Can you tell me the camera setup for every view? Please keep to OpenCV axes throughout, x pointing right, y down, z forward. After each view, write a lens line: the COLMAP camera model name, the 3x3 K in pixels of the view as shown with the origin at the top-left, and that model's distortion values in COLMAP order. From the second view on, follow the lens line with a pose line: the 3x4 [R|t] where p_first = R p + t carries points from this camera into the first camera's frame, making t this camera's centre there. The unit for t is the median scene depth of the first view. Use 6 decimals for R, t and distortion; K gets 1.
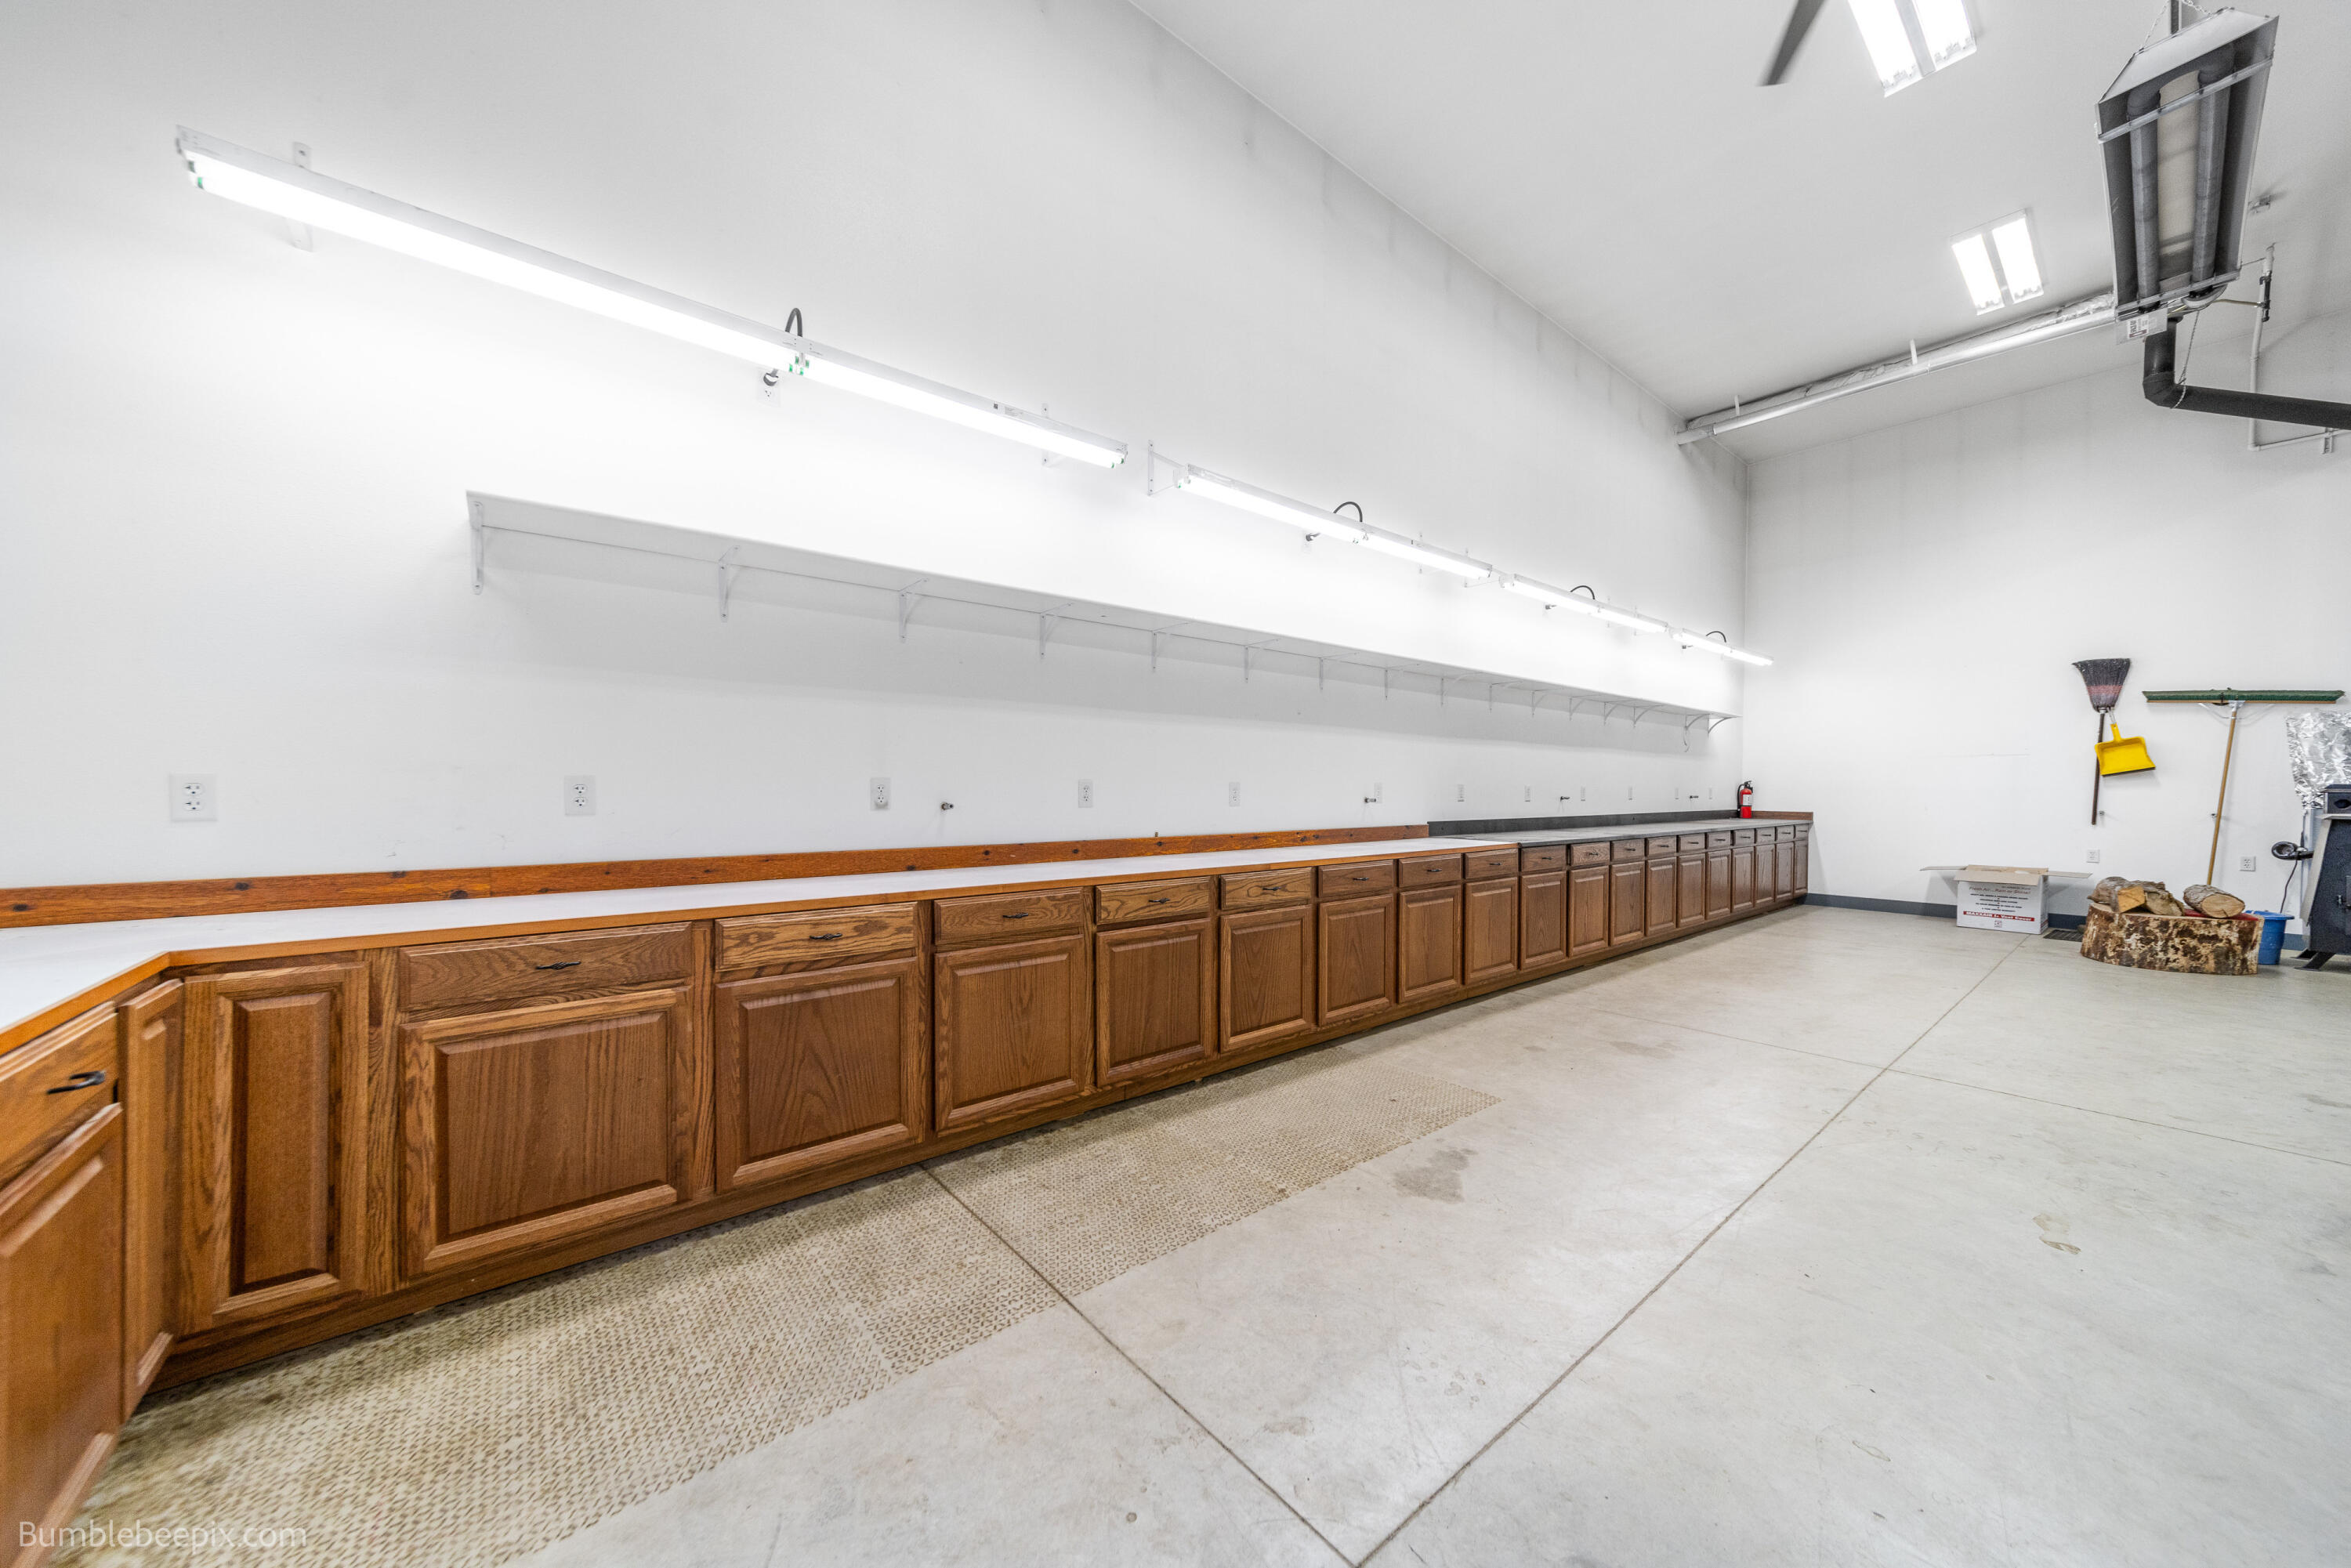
lens RADIAL K [[824.1, 0, 1169.4], [0, 824.1, 793.6], [0, 0, 1]] dist [0.007251, -0.000227]
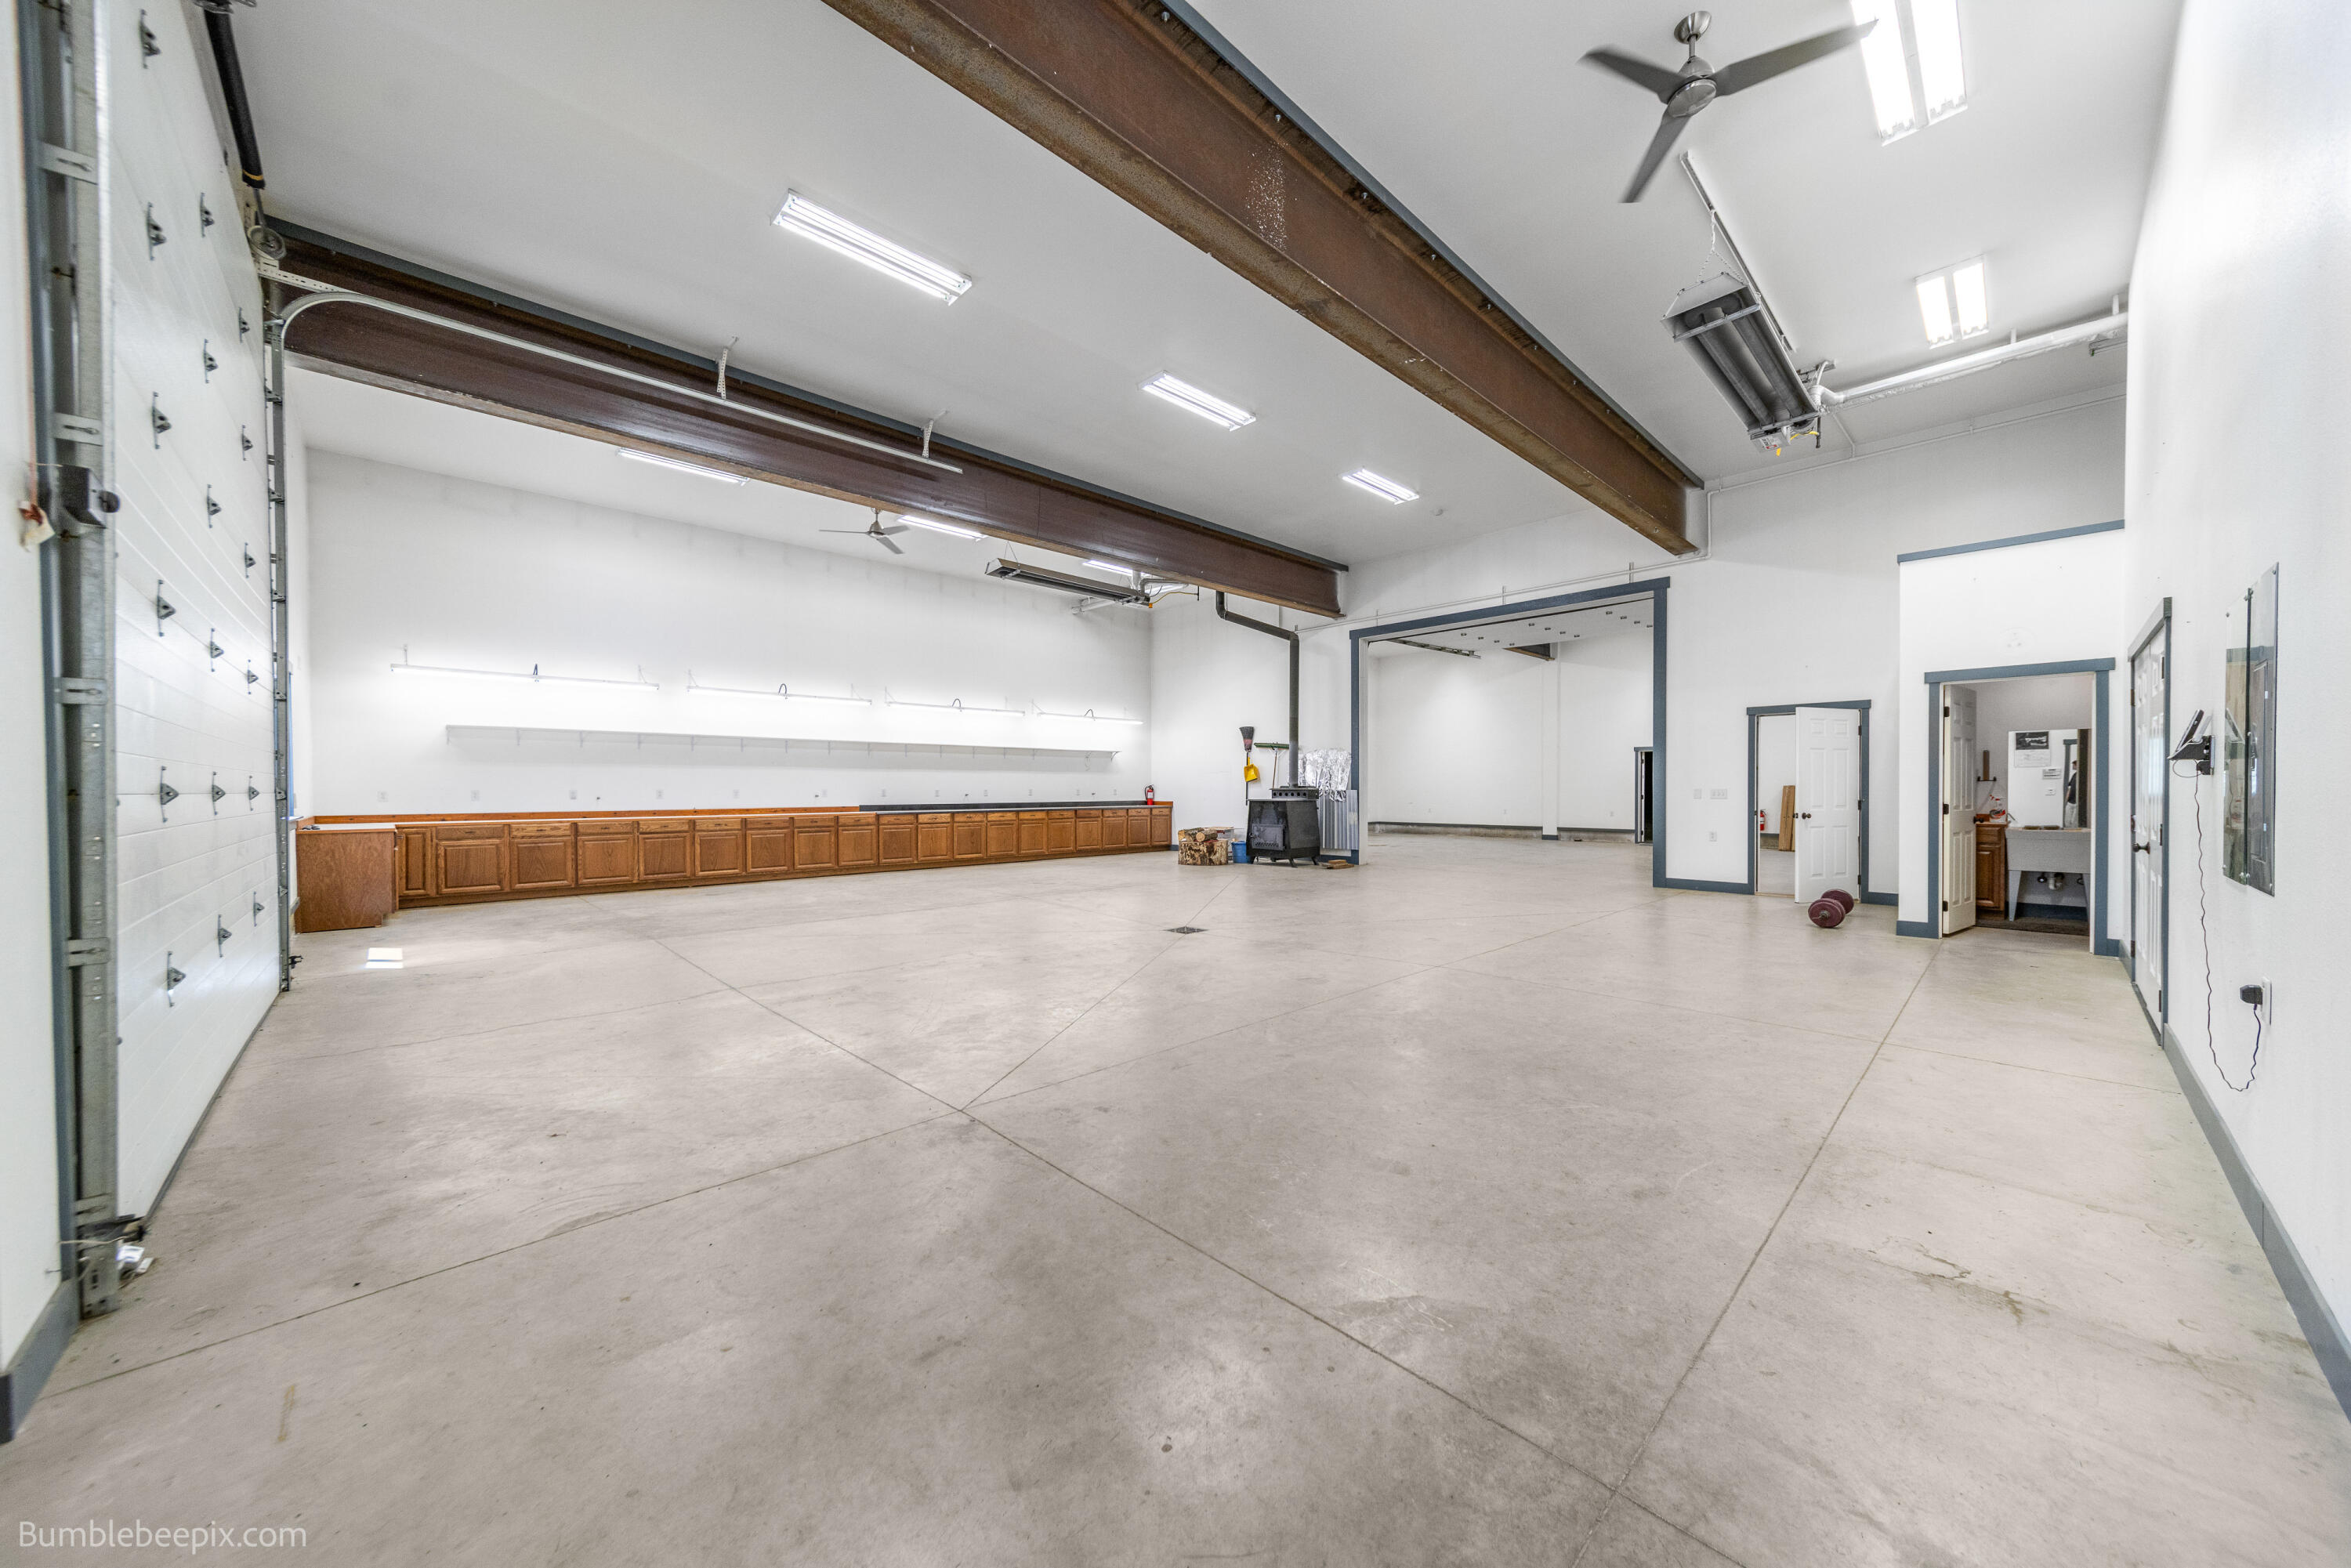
lens RADIAL K [[824.1, 0, 1172.6], [0, 824.1, 800.7], [0, 0, 1]] dist [0.007251, -0.000227]
pose [[0.996734, -0.009904, 0.080149, 0.981444], [0.009451, 0.999937, 0.006027, 0.014600], [-0.080203, -0.005250, 0.996765, -1.375264]]
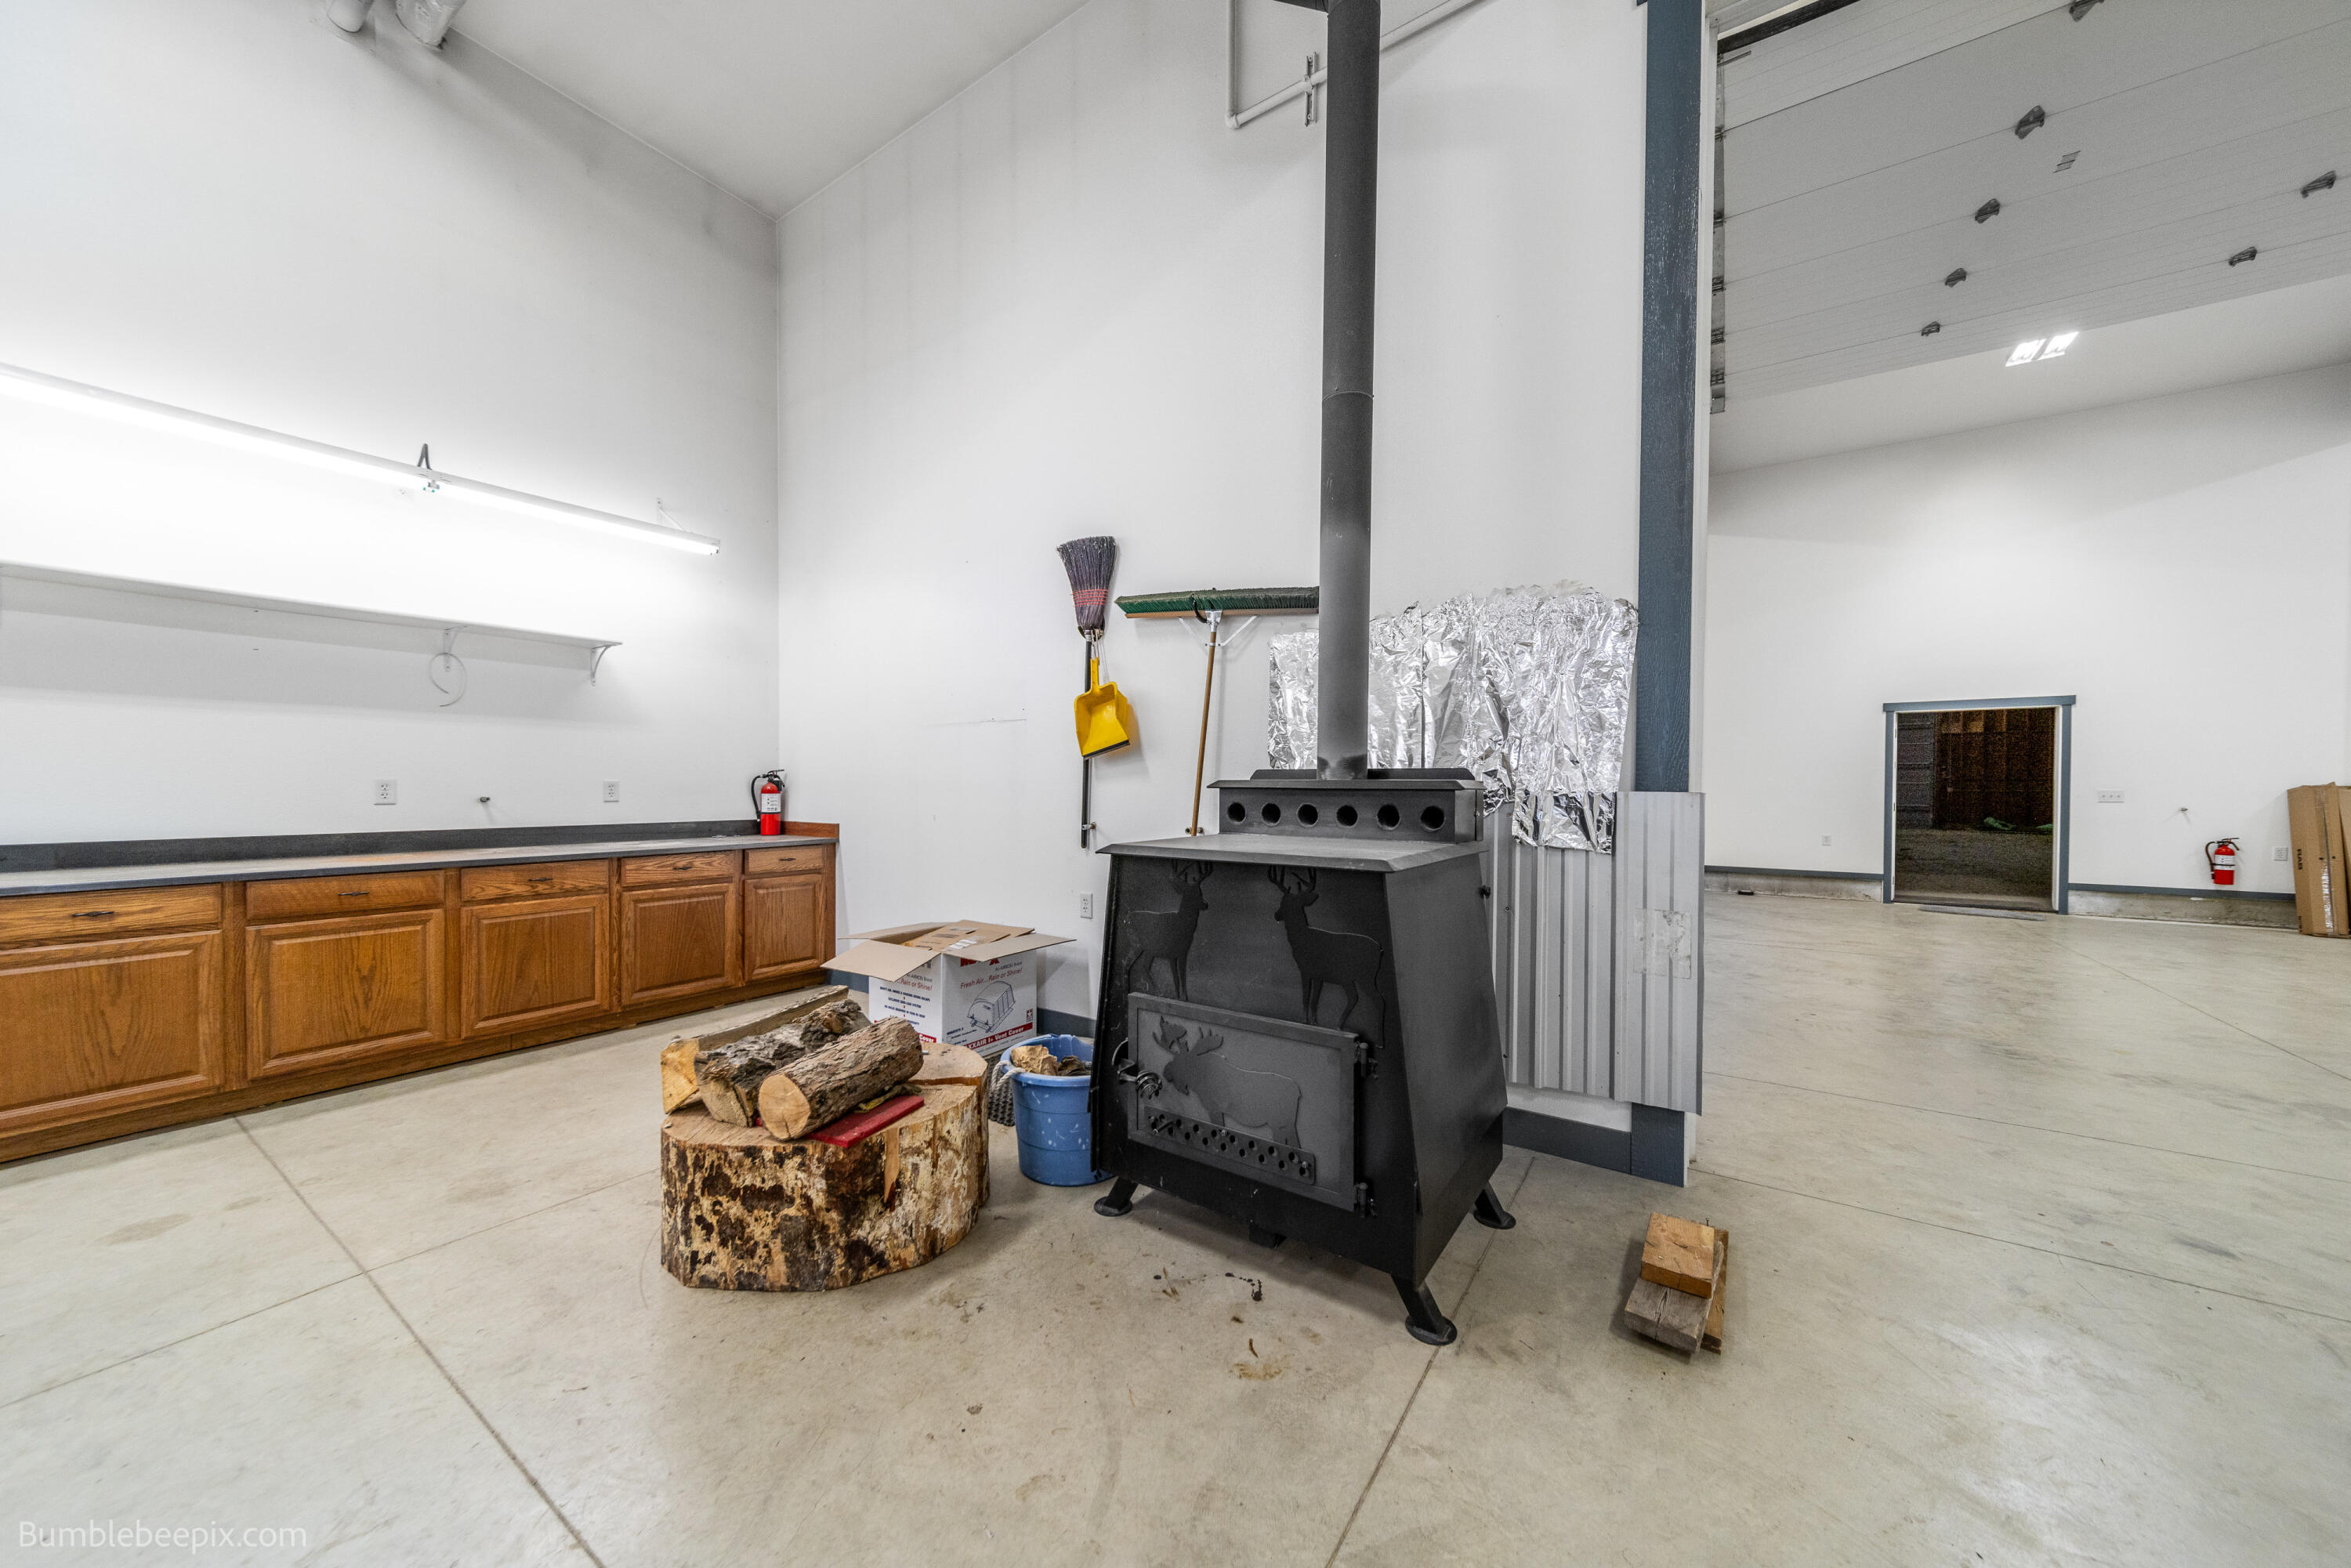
lens RADIAL K [[824.1, 0, 1158.6], [0, 824.1, 795.2], [0, 0, 1]] dist [0.007251, -0.000227]
pose [[0.961861, -0.005604, 0.273482, 1.309263], [0.004414, 0.999978, 0.004966, 0.000781], [-0.273504, -0.003569, 0.961864, 0.611496]]
